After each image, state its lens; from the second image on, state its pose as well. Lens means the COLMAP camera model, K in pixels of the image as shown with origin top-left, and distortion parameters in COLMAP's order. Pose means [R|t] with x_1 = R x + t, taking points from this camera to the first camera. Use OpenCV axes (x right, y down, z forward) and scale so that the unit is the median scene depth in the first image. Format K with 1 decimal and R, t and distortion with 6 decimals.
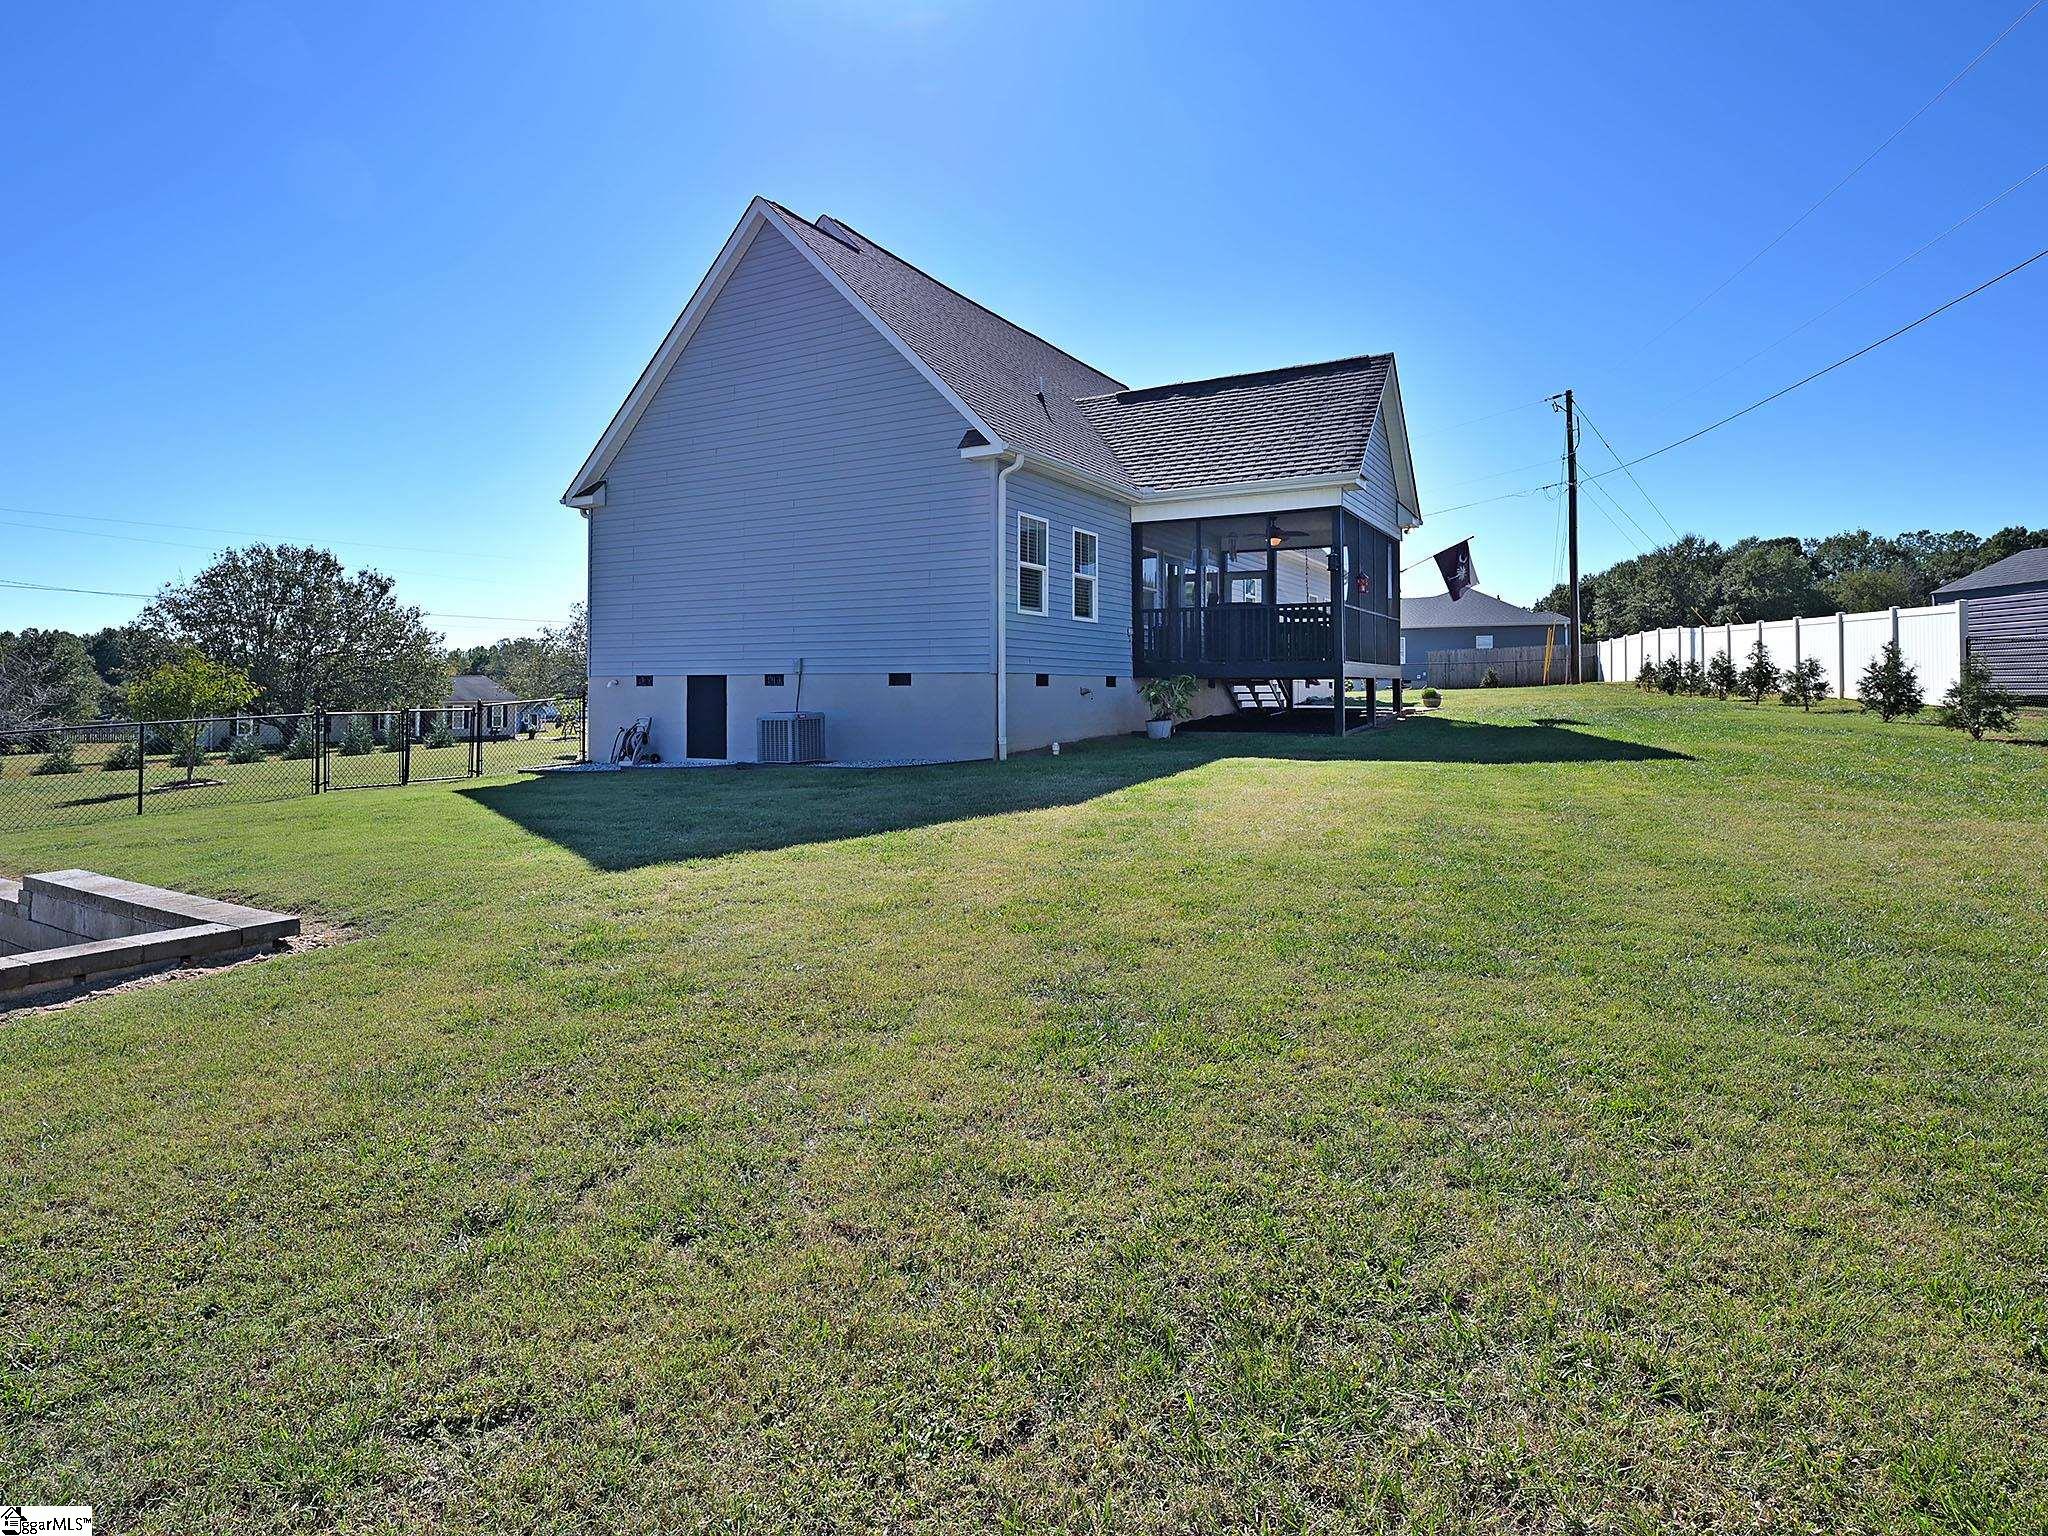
lens RADIAL K [[1066.4, 0, 1024.0], [0, 1066.4, 768.0], [0, 0, 1]] dist [-0.000687, -0.000621]
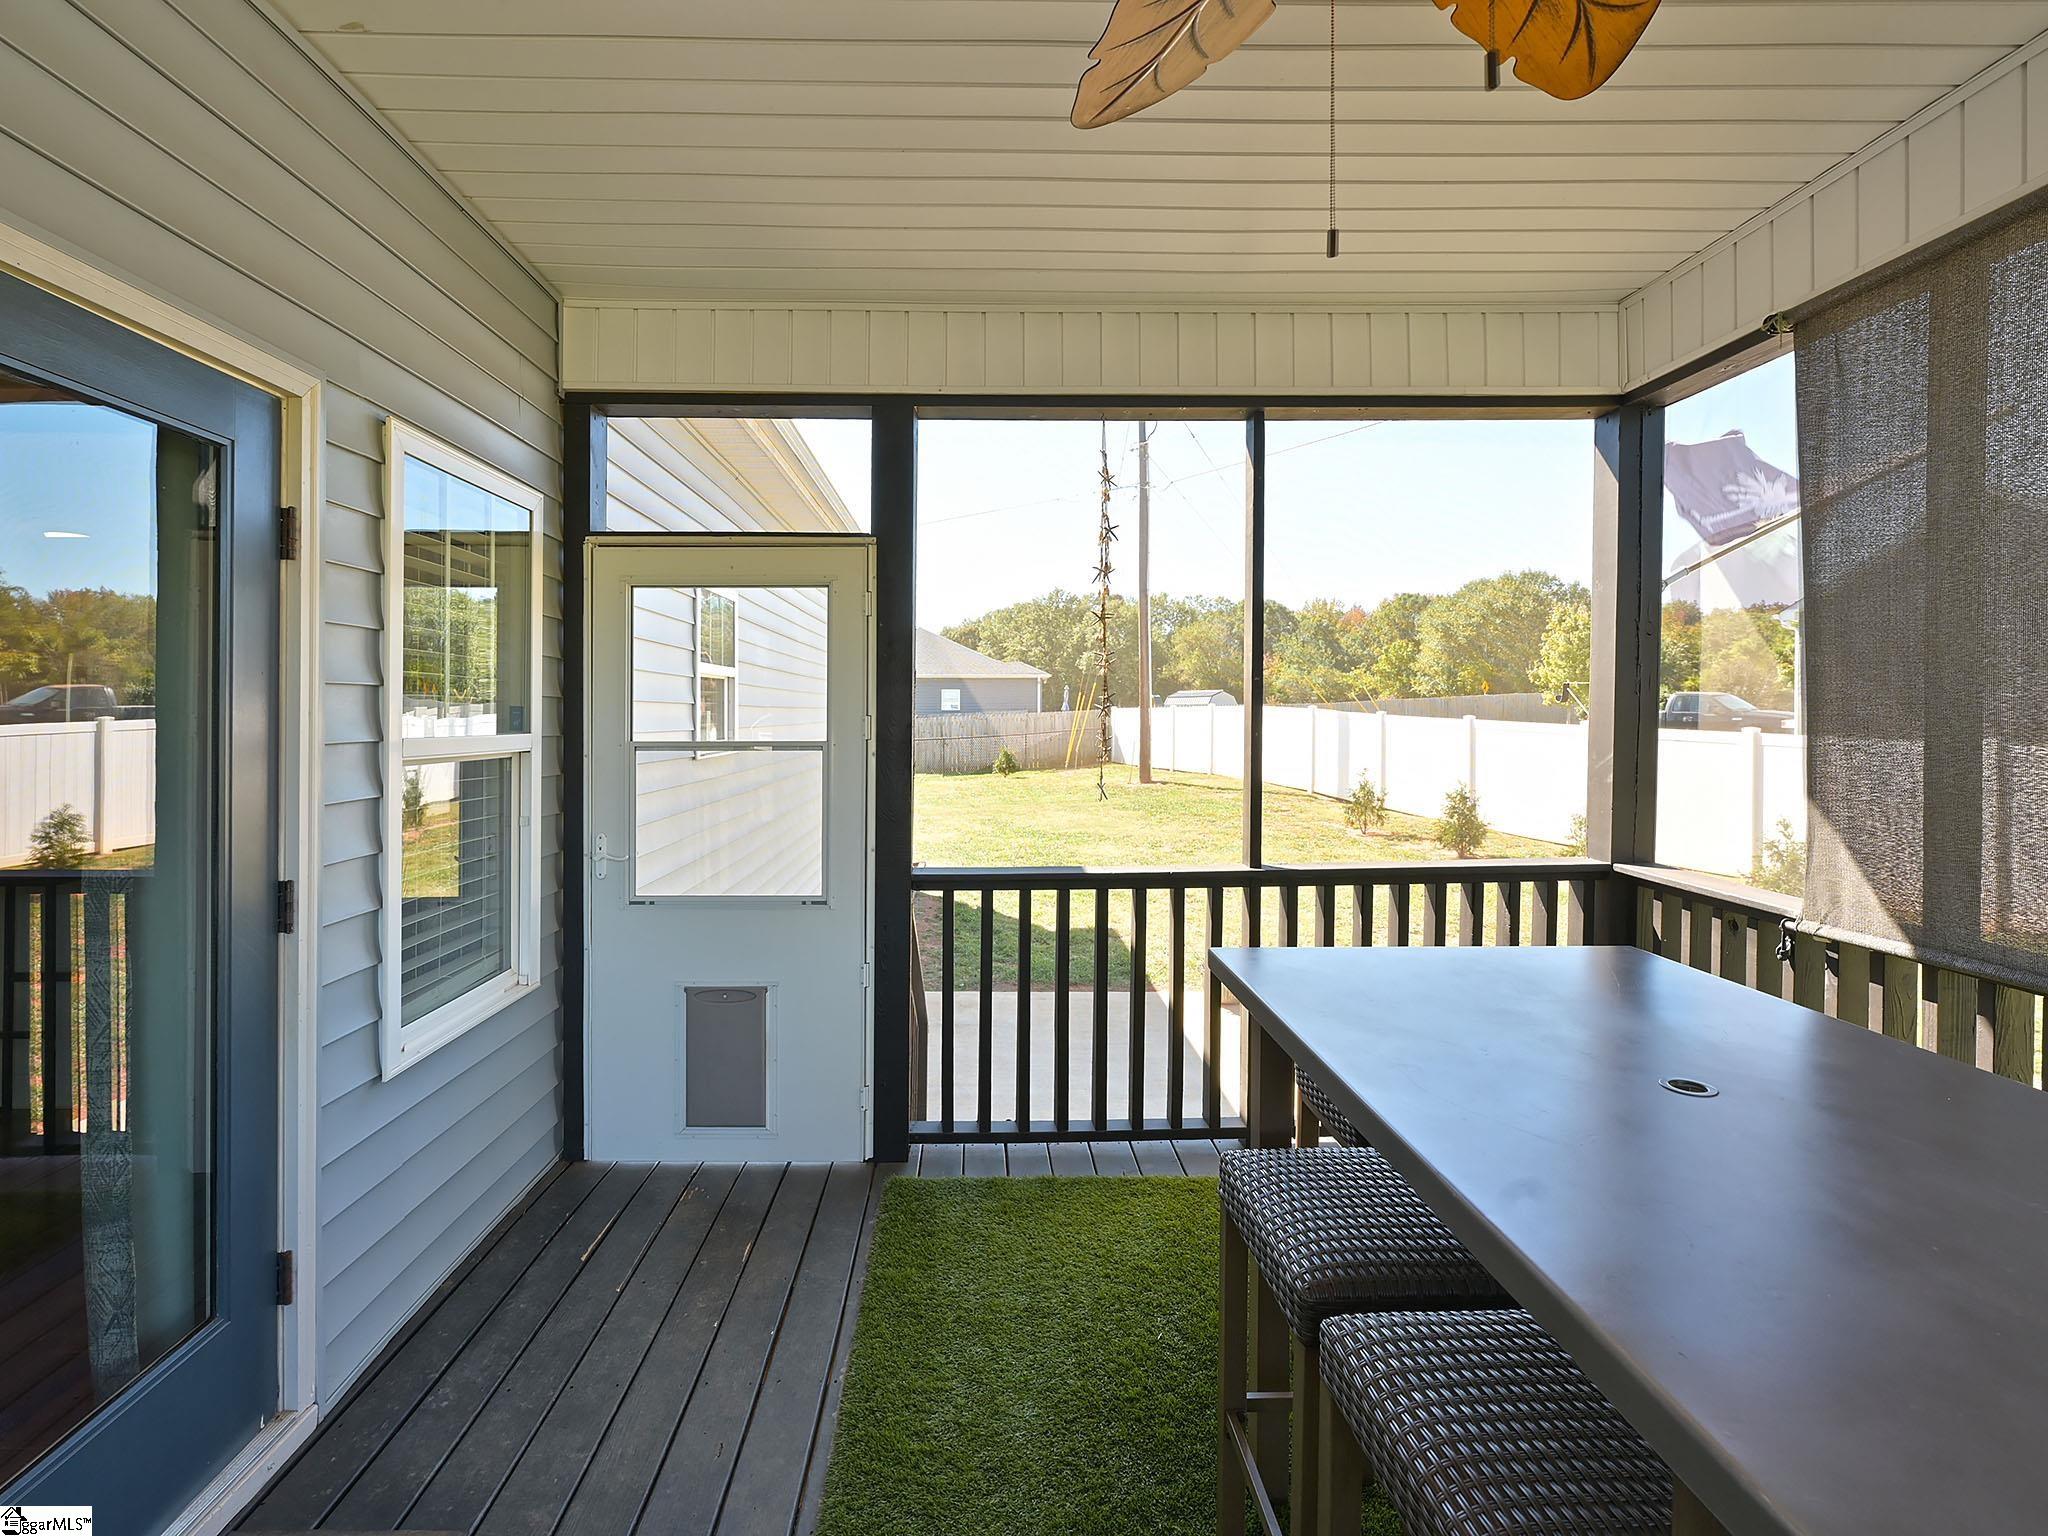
lens RADIAL K [[1001.7, 0, 1024.0], [0, 1001.7, 768.0], [0, 0, 1]] dist [-0.000993, -0.000284]
pose [[0.836351, -0.032094, 0.547253, 0.046312], [0.041793, 0.999112, -0.005276, -0.041846], [-0.546598, 0.027284, 0.836950, 0.242665]]
